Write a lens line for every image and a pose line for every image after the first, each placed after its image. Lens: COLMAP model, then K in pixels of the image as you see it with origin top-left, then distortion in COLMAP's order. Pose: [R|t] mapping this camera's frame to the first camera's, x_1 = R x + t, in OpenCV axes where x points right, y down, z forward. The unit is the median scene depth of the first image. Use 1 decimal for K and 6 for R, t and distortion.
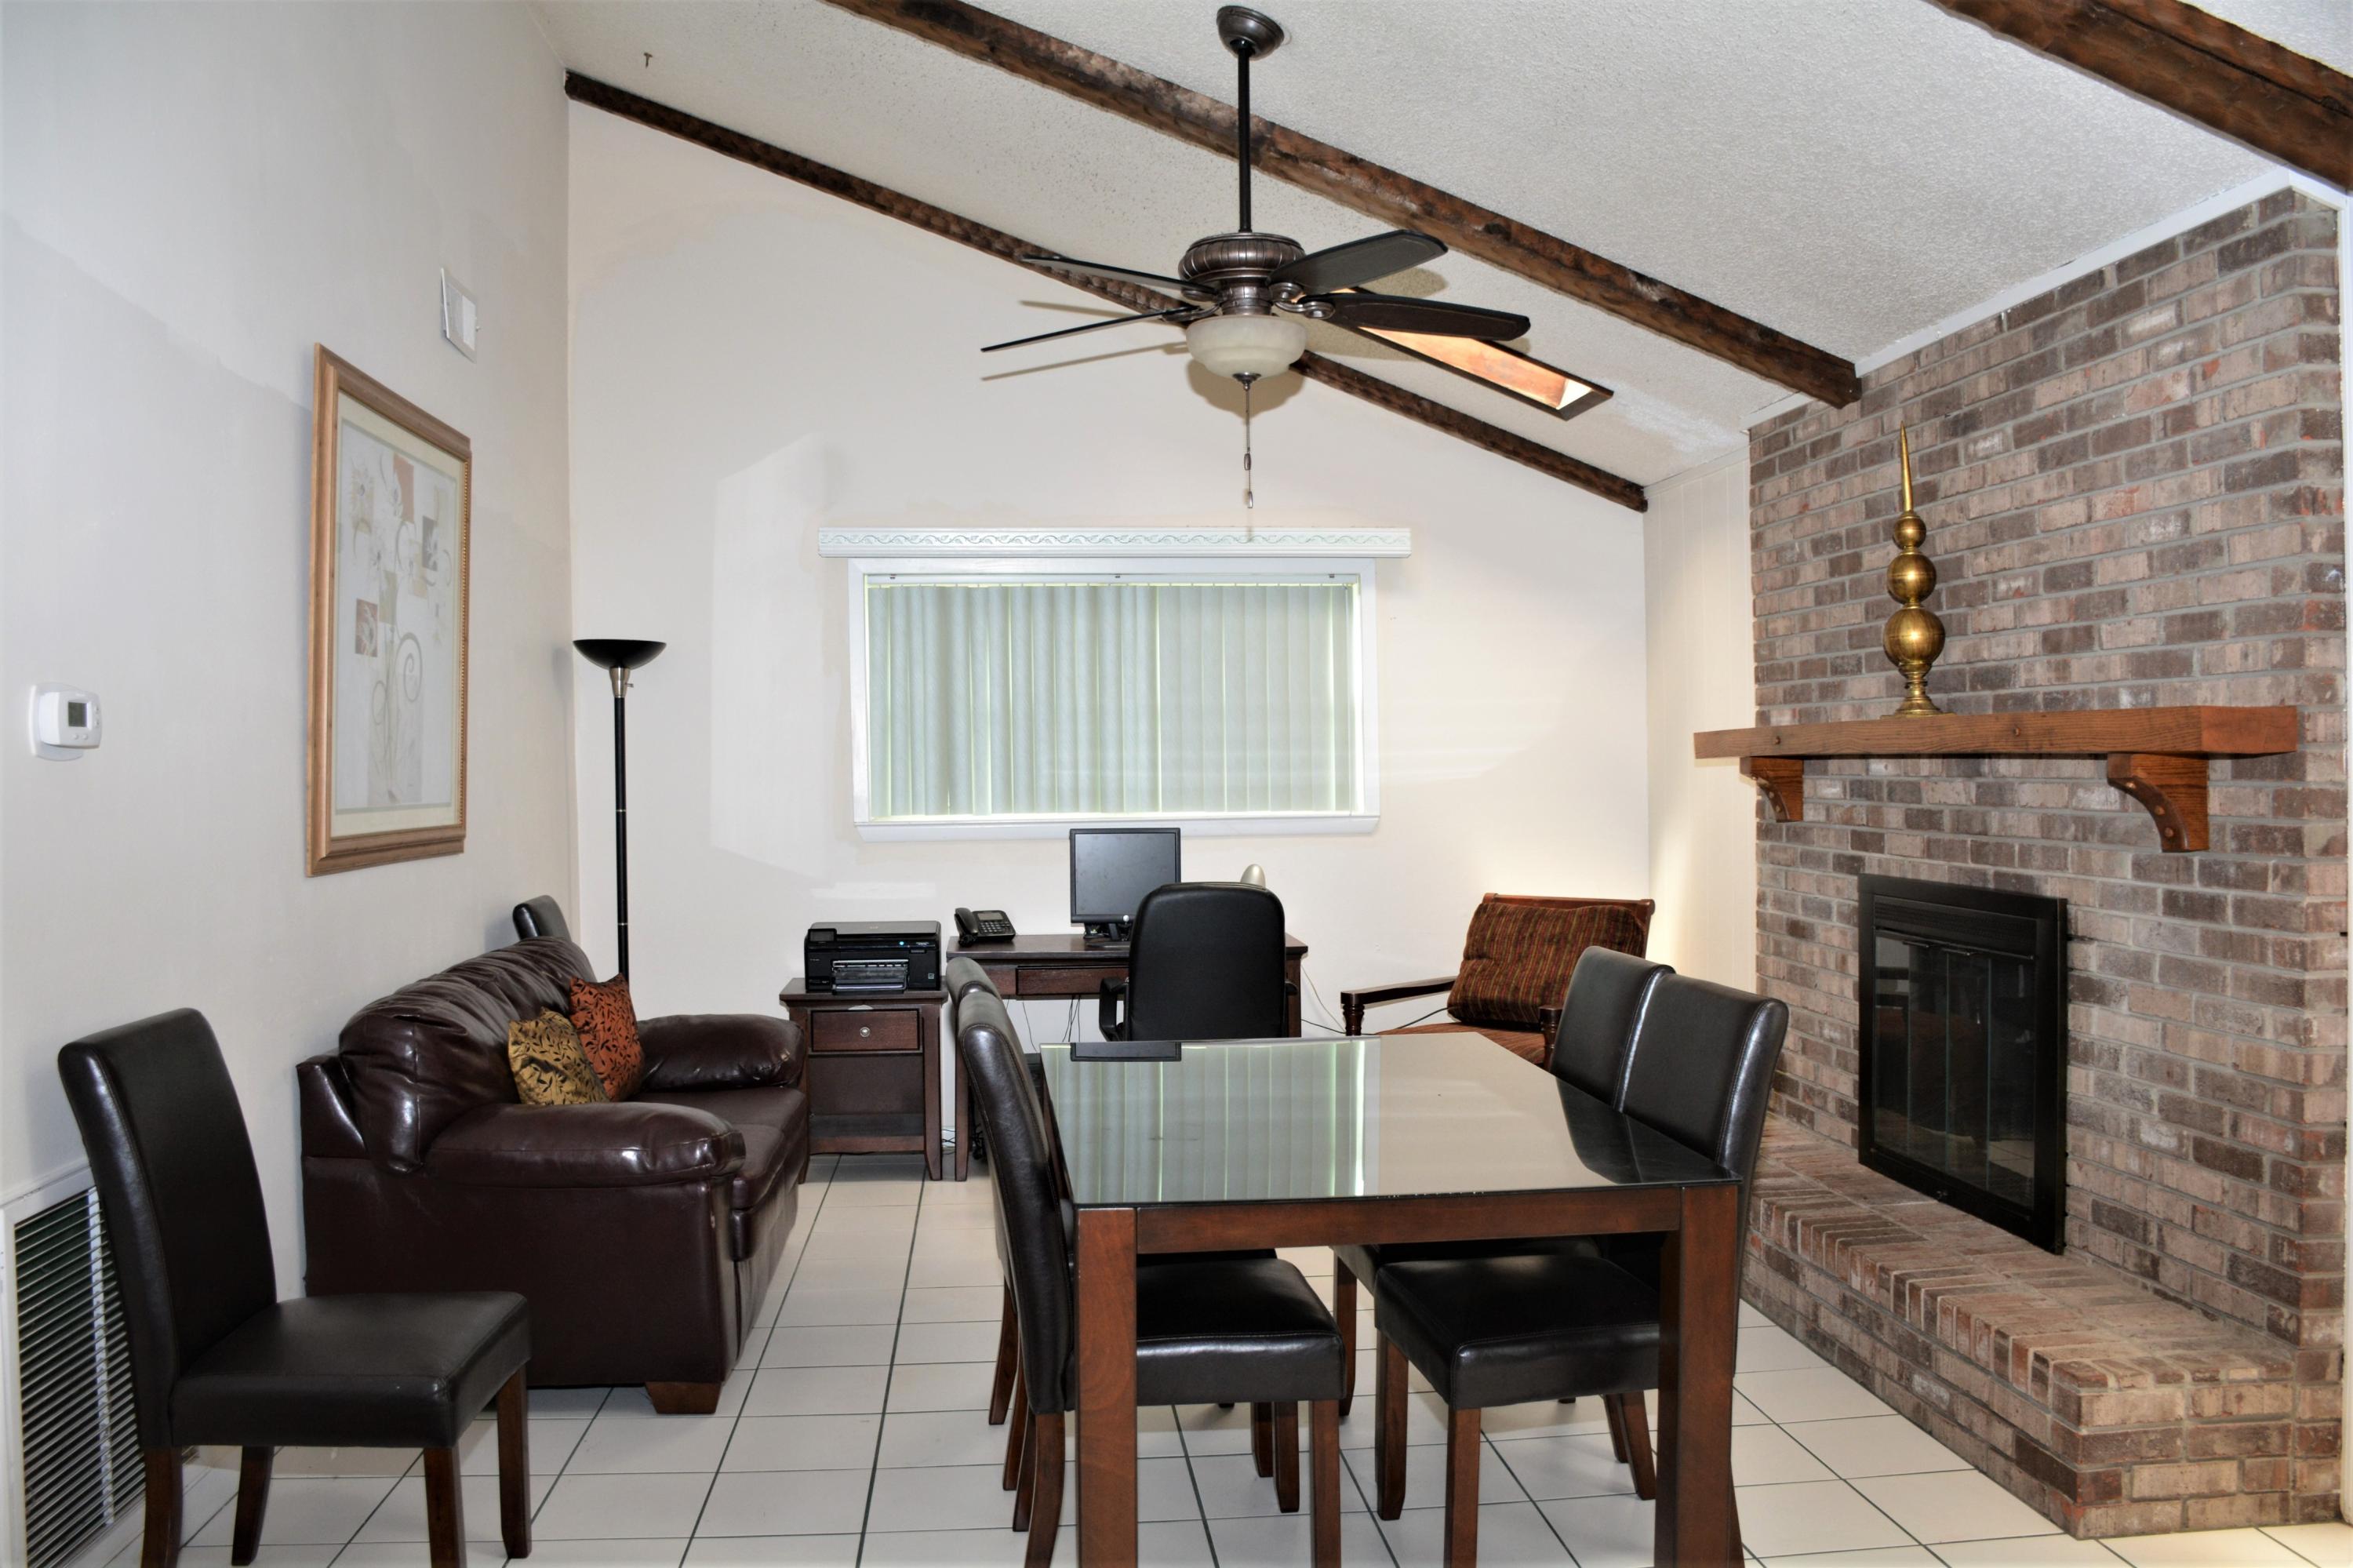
lens RADIAL K [[1847.7, 0, 1165.5], [0, 1847.7, 790.9], [0, 0, 1]] dist [-0.154898, 0.108395]
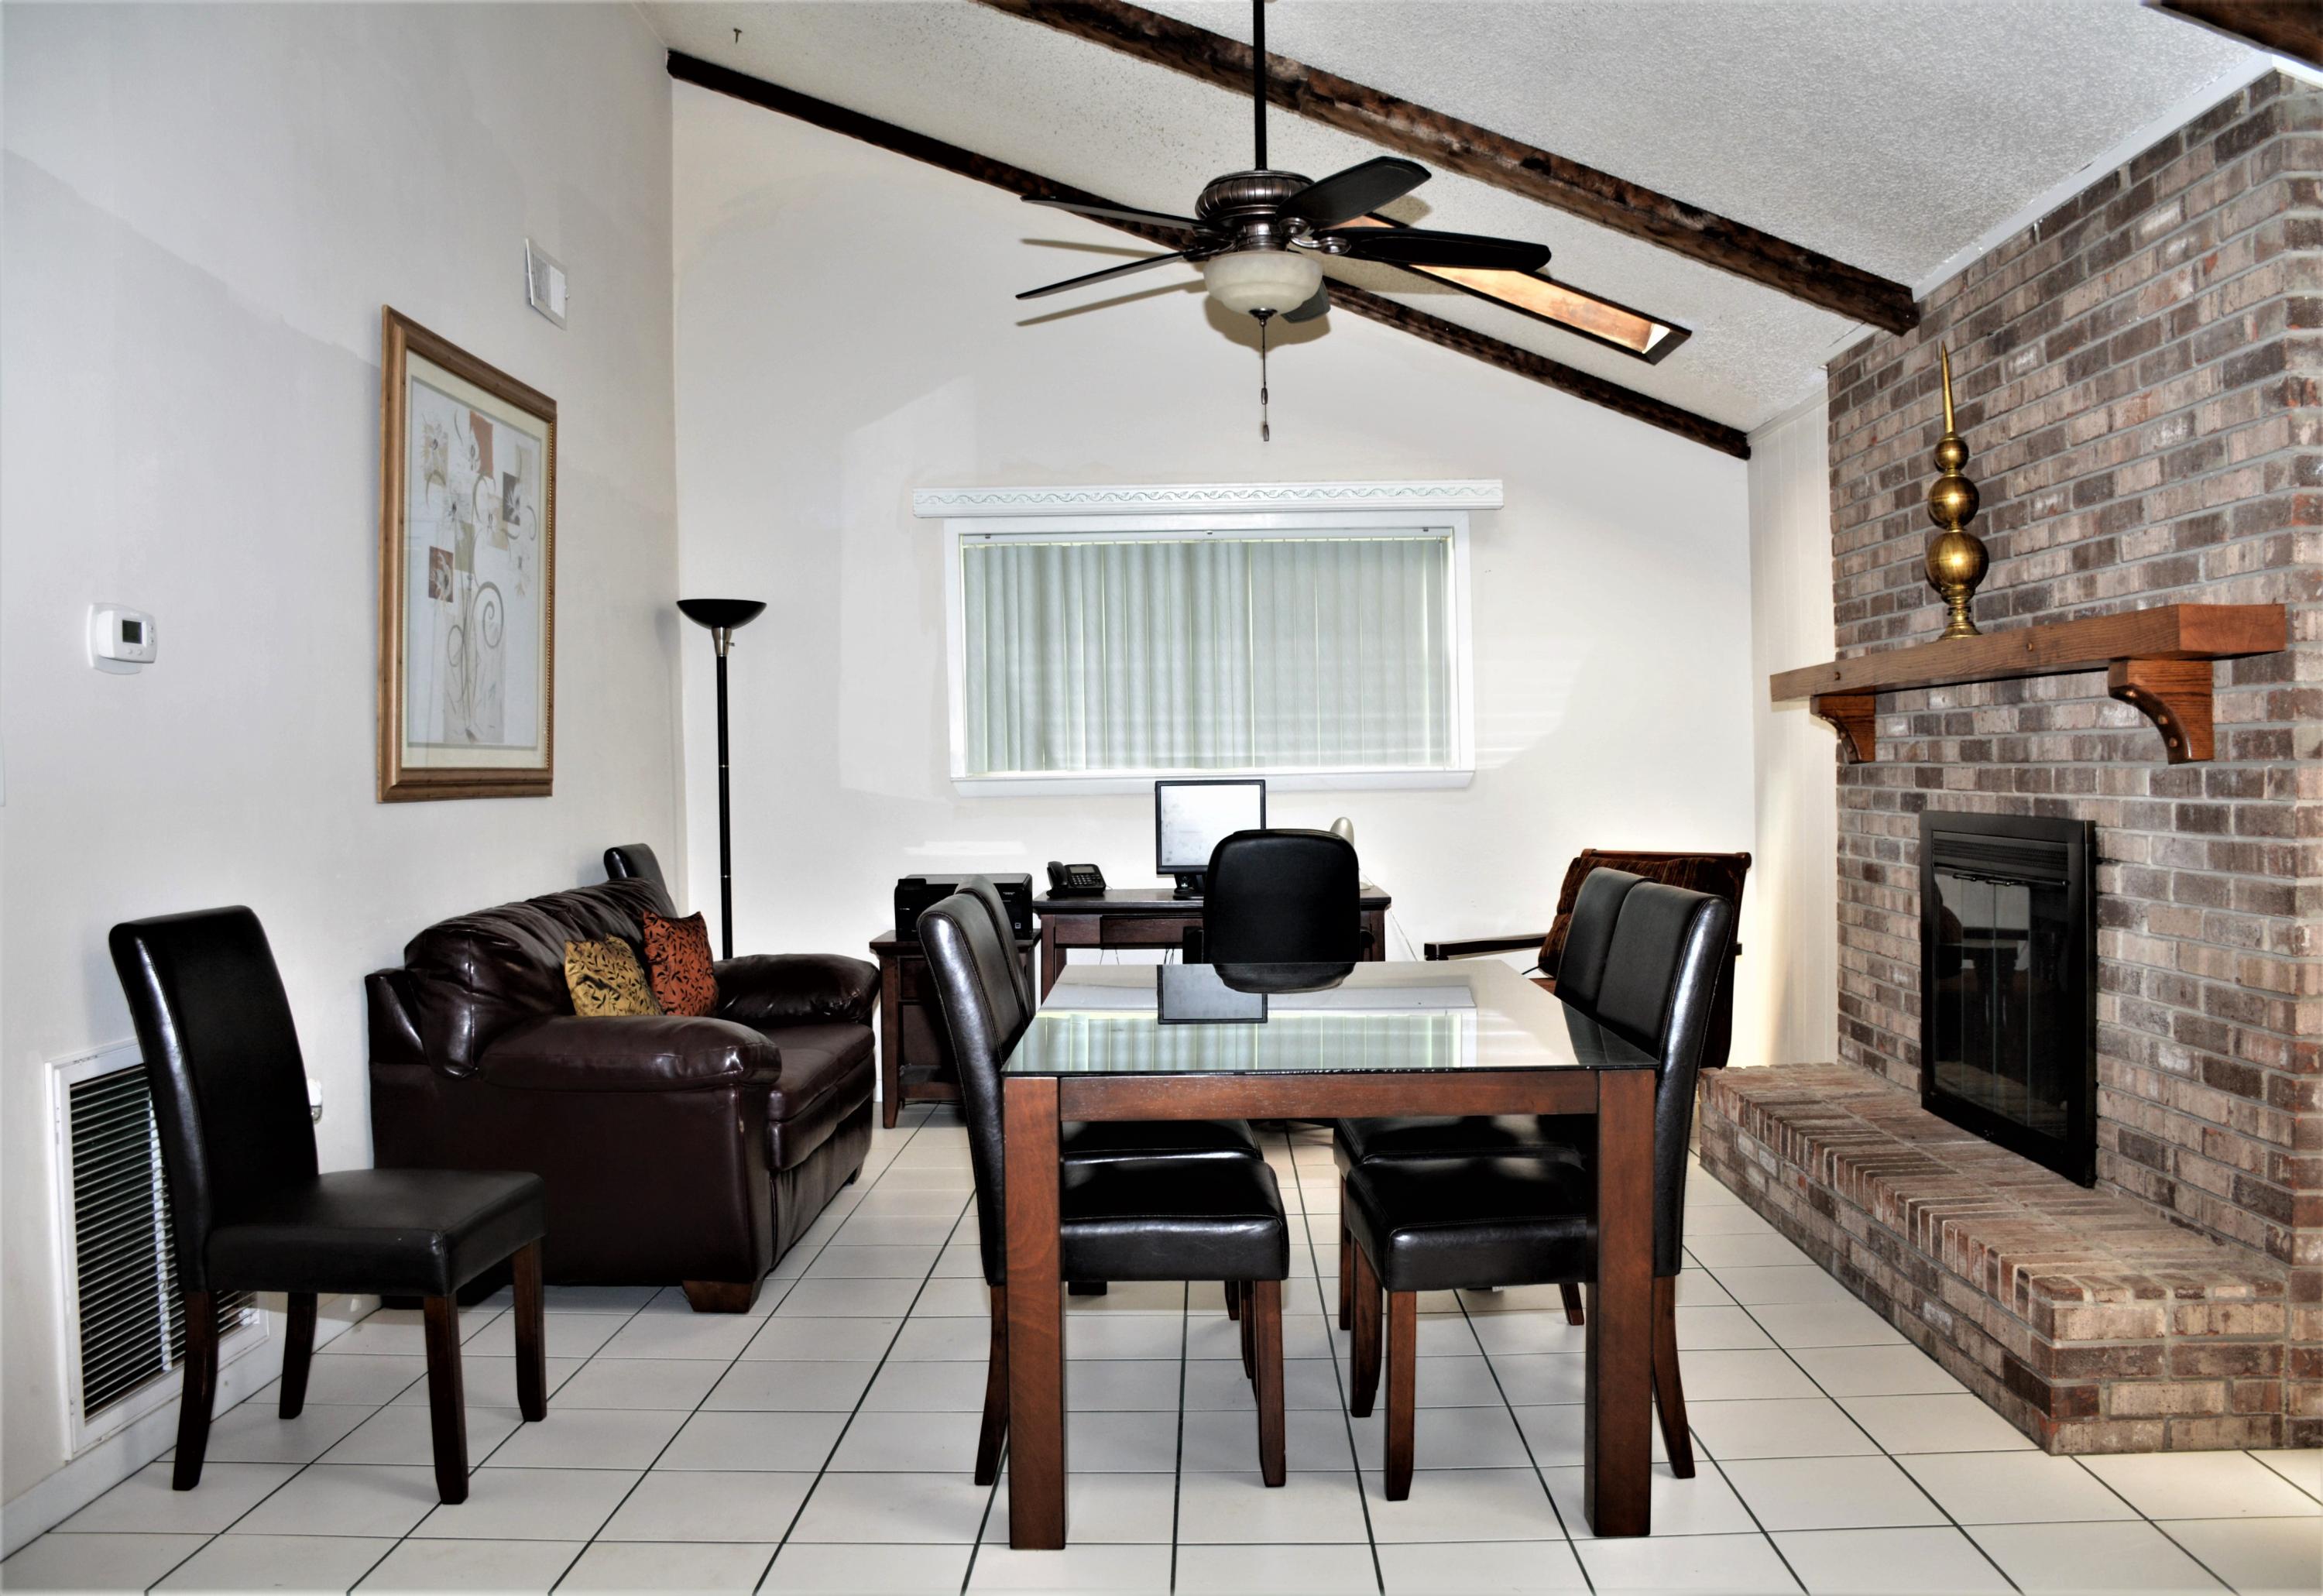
lens RADIAL K [[1891.4, 0, 1161.5], [0, 1891.4, 798.0], [0, 0, 1]] dist [-0.148090, 0.105669]
pose [[0.994080, -0.002506, -0.108624, 0.106606], [0.003121, 0.999980, 0.005495, 0.040508], [0.108608, -0.005802, 0.994068, -0.046214]]
